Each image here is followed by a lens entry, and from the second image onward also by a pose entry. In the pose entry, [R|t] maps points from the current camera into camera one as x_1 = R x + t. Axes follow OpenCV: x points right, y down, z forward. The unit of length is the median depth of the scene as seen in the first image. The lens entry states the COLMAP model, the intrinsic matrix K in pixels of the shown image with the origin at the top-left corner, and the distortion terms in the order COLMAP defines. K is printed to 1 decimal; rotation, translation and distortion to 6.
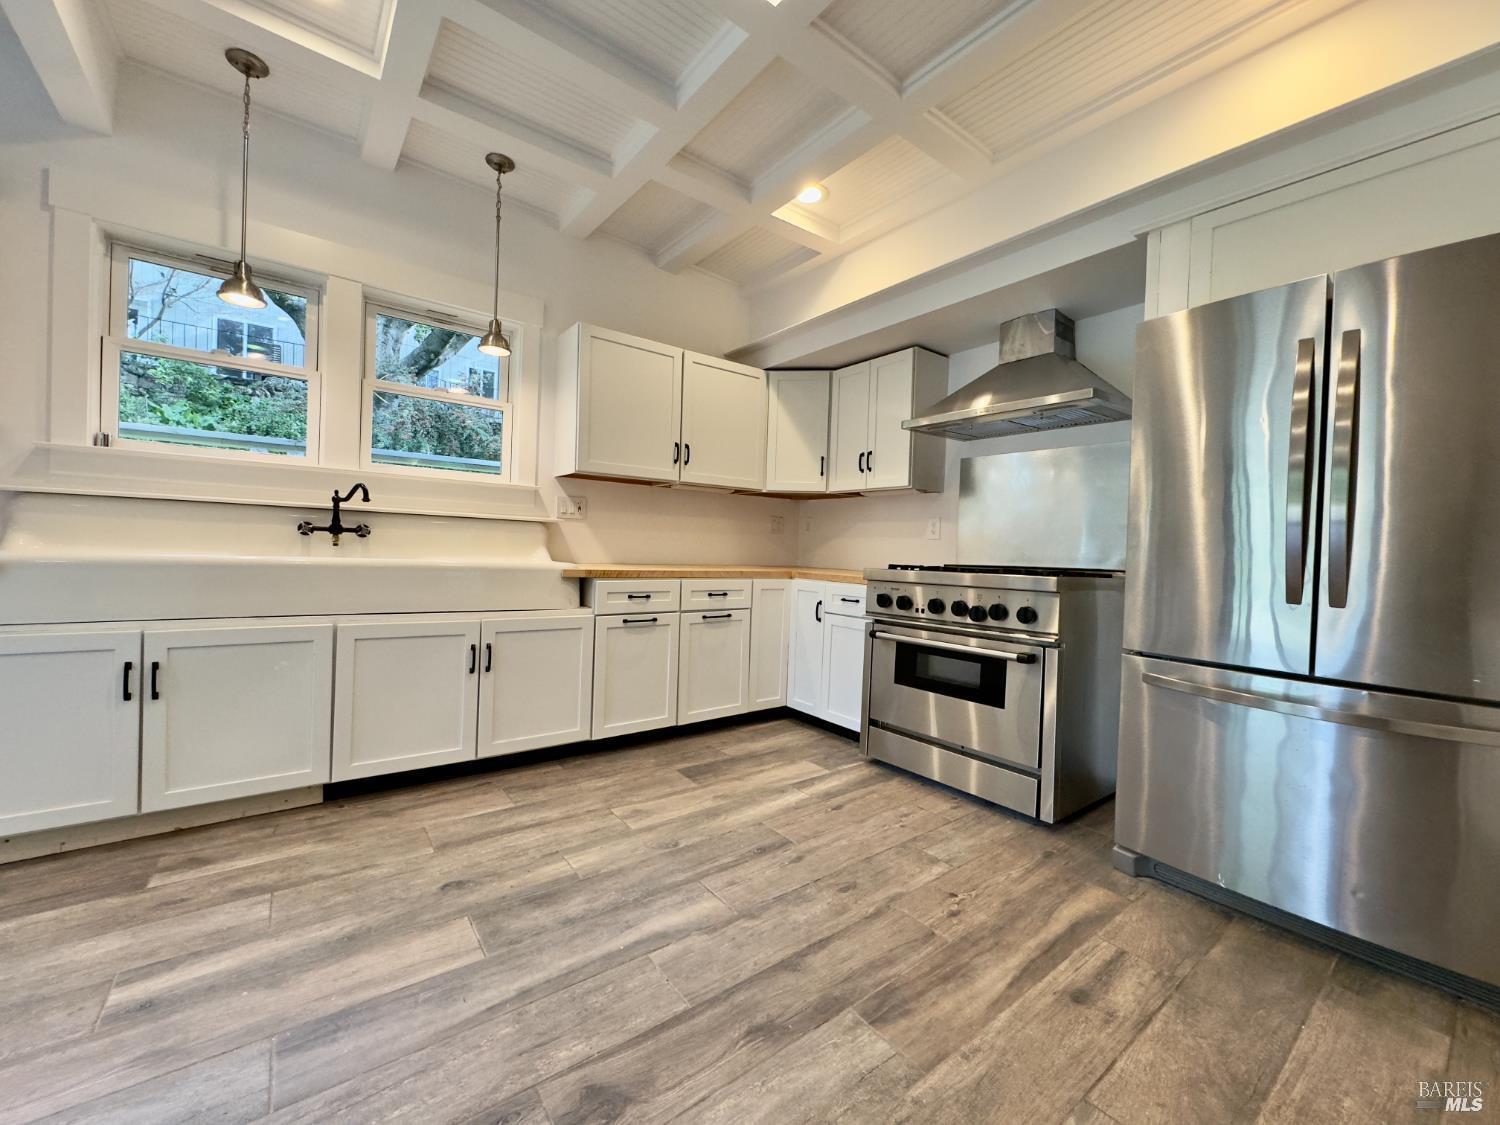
lens RADIAL K [[597.2, 0, 749.7], [0, 597.2, 558.8], [0, 0, 1]] dist [-0.002590, 0.000532]
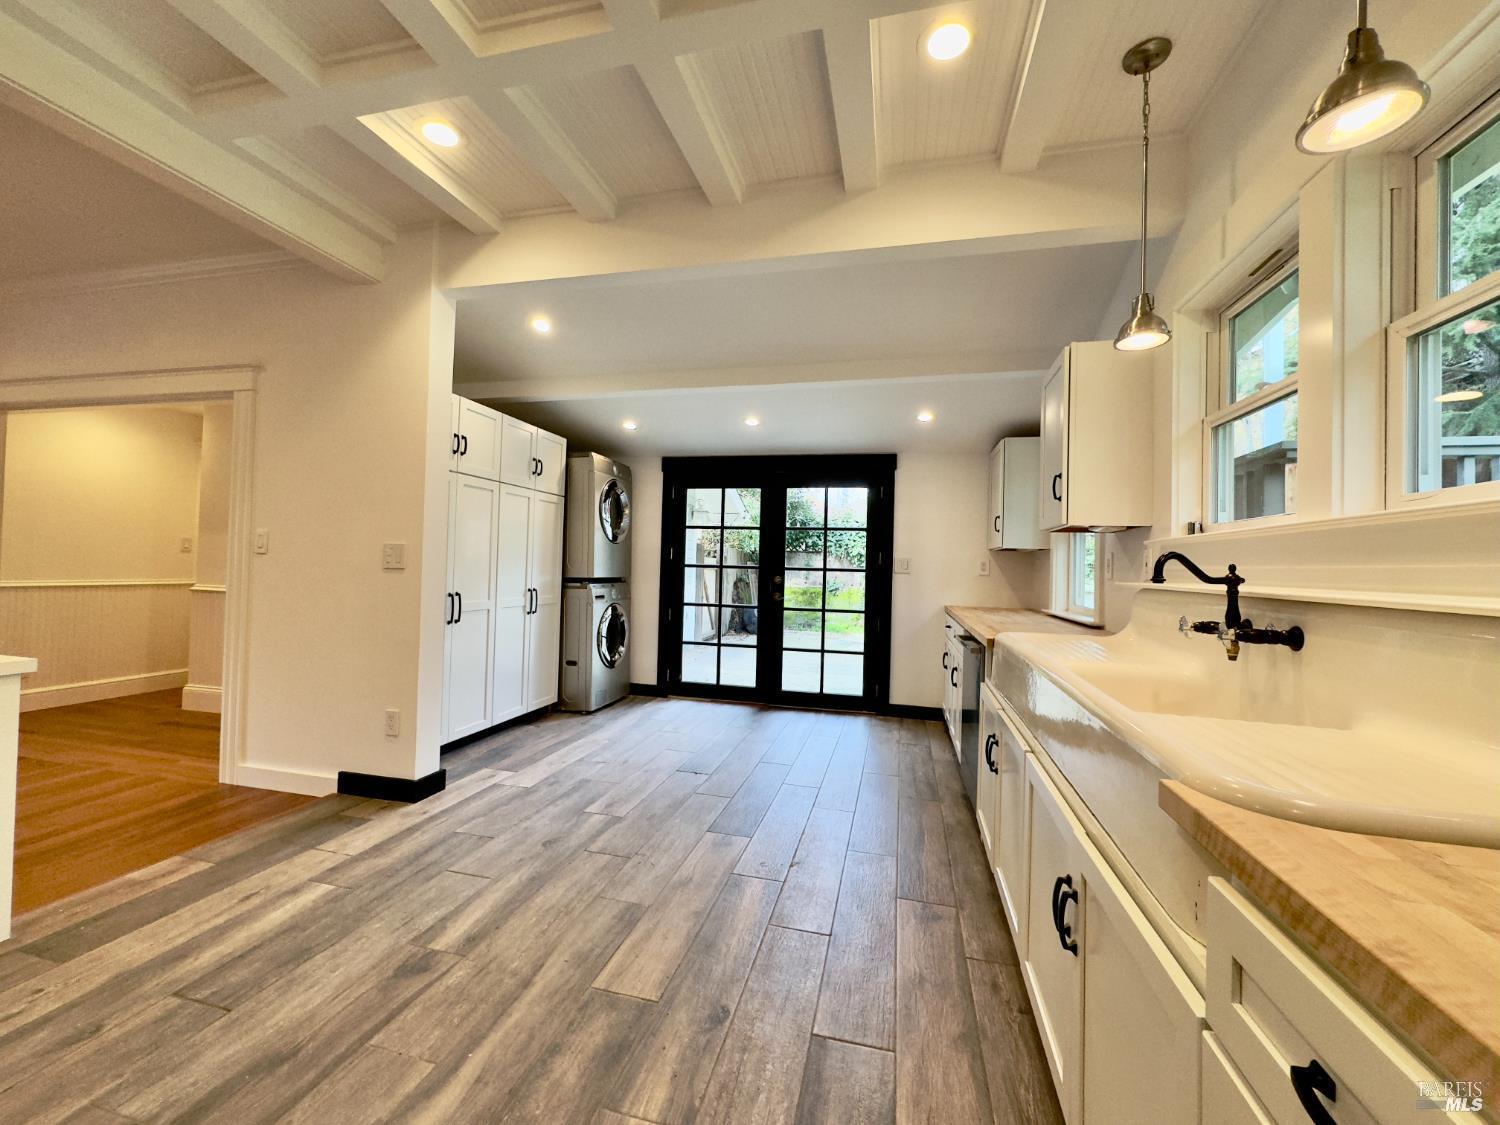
lens RADIAL K [[597.2, 0, 753.2], [0, 597.2, 556.6], [0, 0, 1]] dist [-0.002590, 0.000532]
pose [[-0.777558, -0.066459, -0.625289, 0.048173], [-0.066820, 0.997502, -0.022928, -0.085501], [0.625250, 0.023954, -0.780056, 1.231300]]
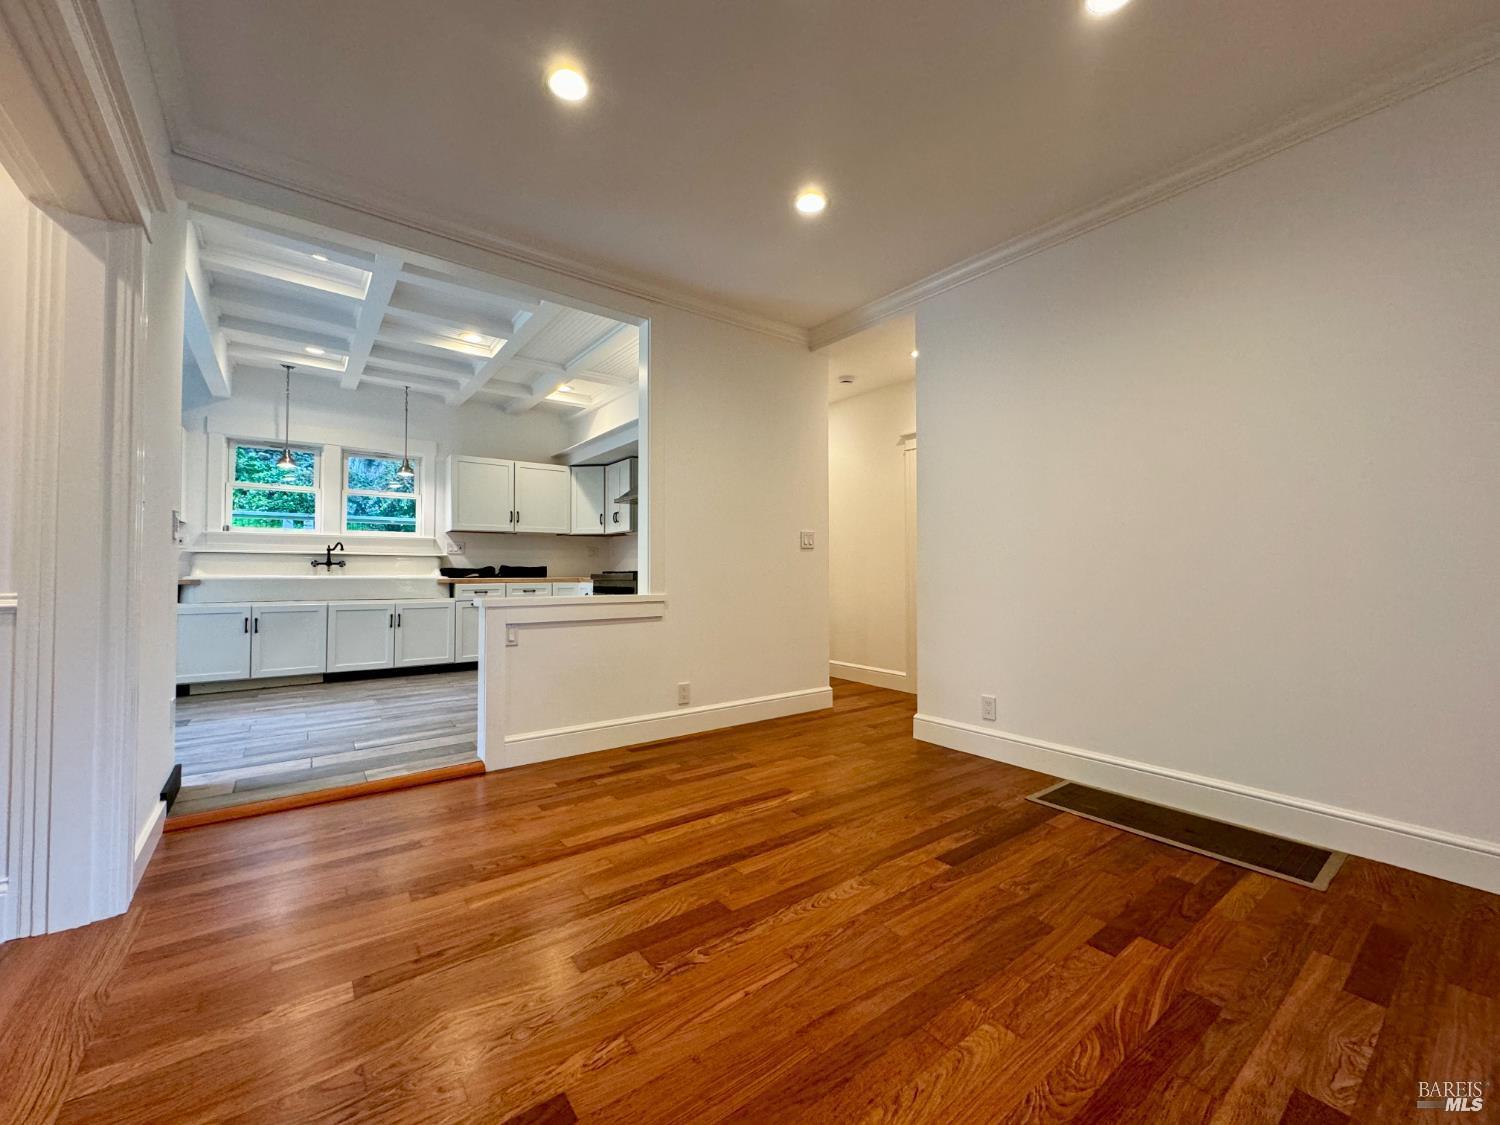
lens RADIAL K [[597.2, 0, 751.8], [0, 597.2, 557.6], [0, 0, 1]] dist [-0.002590, 0.000532]
pose [[0.999454, -0.032916, -0.003029, 0.884929], [0.032781, 0.998773, -0.037133, 0.062247], [0.004248, 0.037014, 0.999306, -1.207317]]
